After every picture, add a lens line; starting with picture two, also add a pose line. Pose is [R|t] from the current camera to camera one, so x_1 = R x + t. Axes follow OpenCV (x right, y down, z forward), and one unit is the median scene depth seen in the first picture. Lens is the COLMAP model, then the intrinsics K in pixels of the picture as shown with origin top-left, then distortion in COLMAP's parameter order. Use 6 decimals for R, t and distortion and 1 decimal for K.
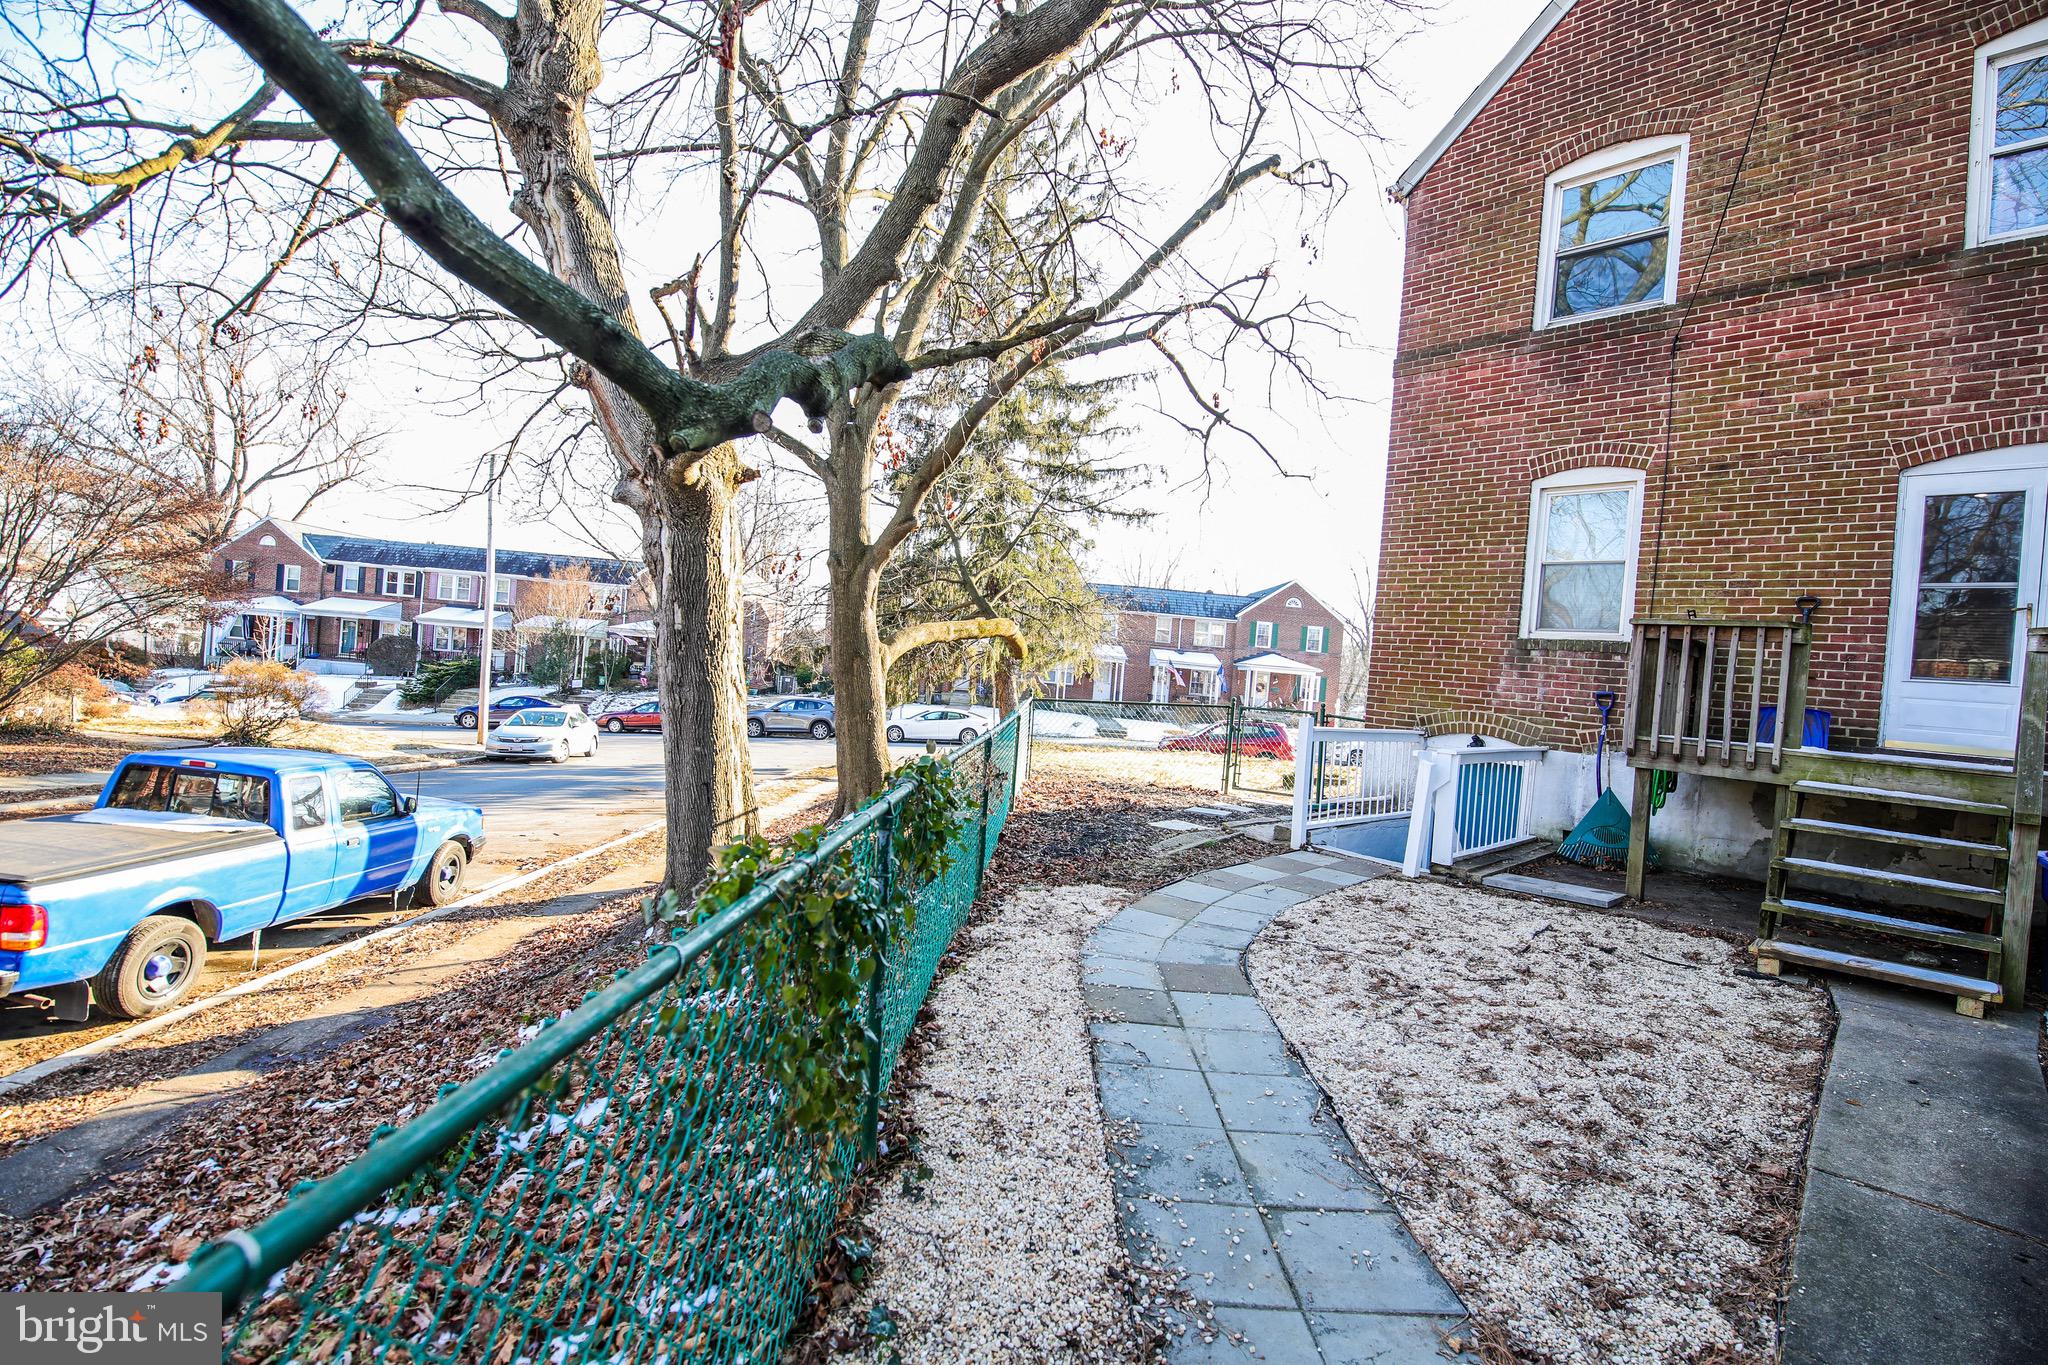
lens RADIAL K [[882.3, 0, 1028.5], [0, 882.3, 681.0], [0, 0, 1]] dist [-0.004938, -0.008093]
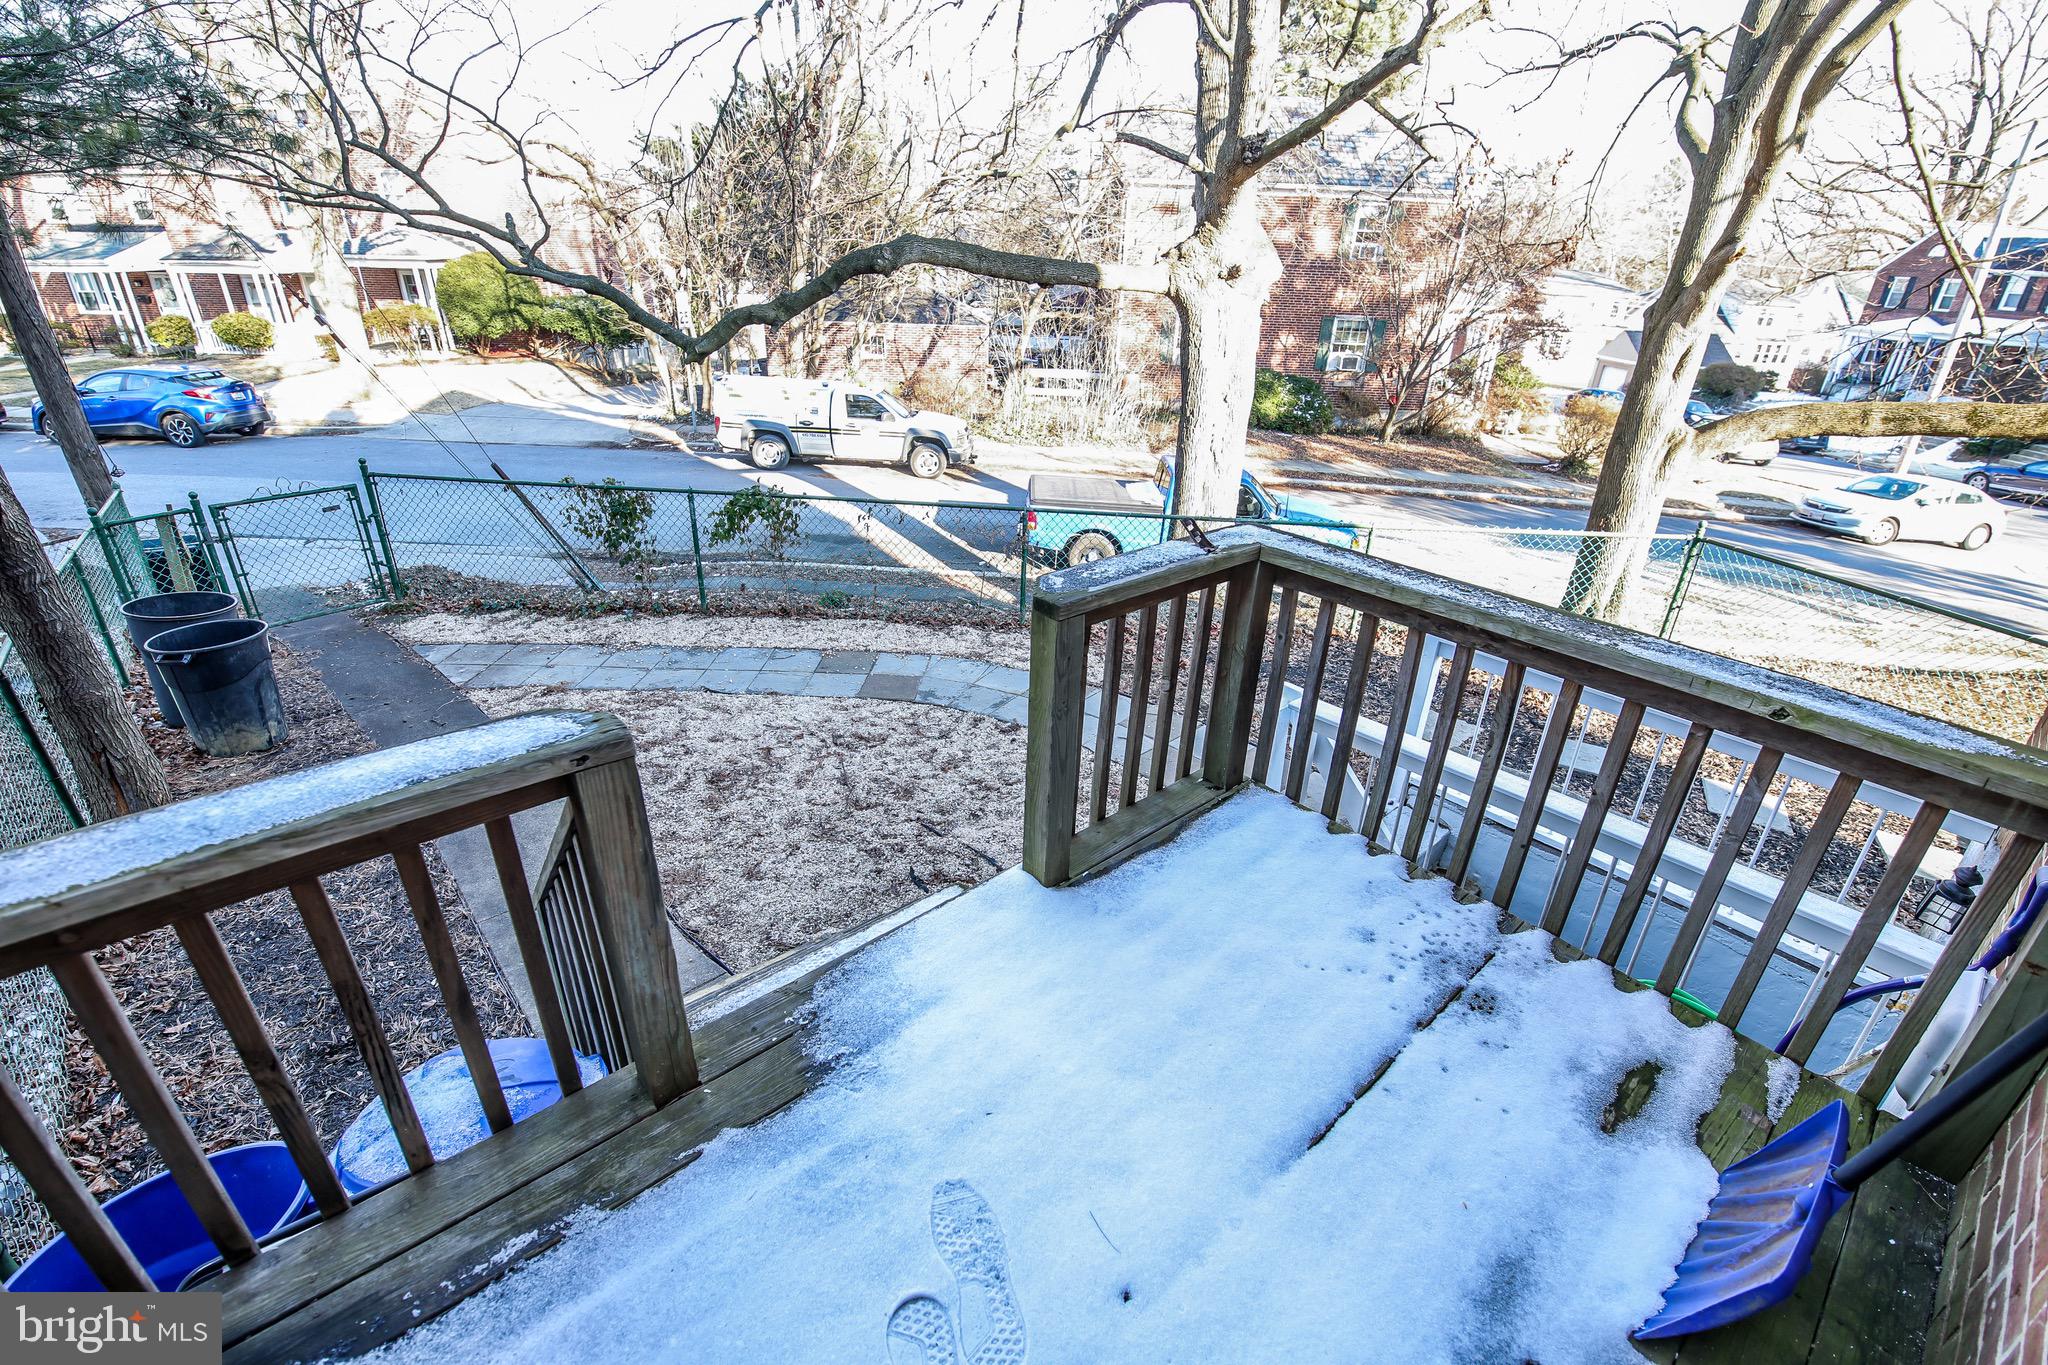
lens RADIAL K [[882.3, 0, 1018.1], [0, 882.3, 686.8], [0, 0, 1]] dist [-0.004938, -0.008093]
pose [[-0.039744, 0.366223, -0.929678, 0.738862], [-0.050770, 0.928471, 0.367918, -0.103985], [0.997919, 0.061822, -0.018308, 0.587774]]
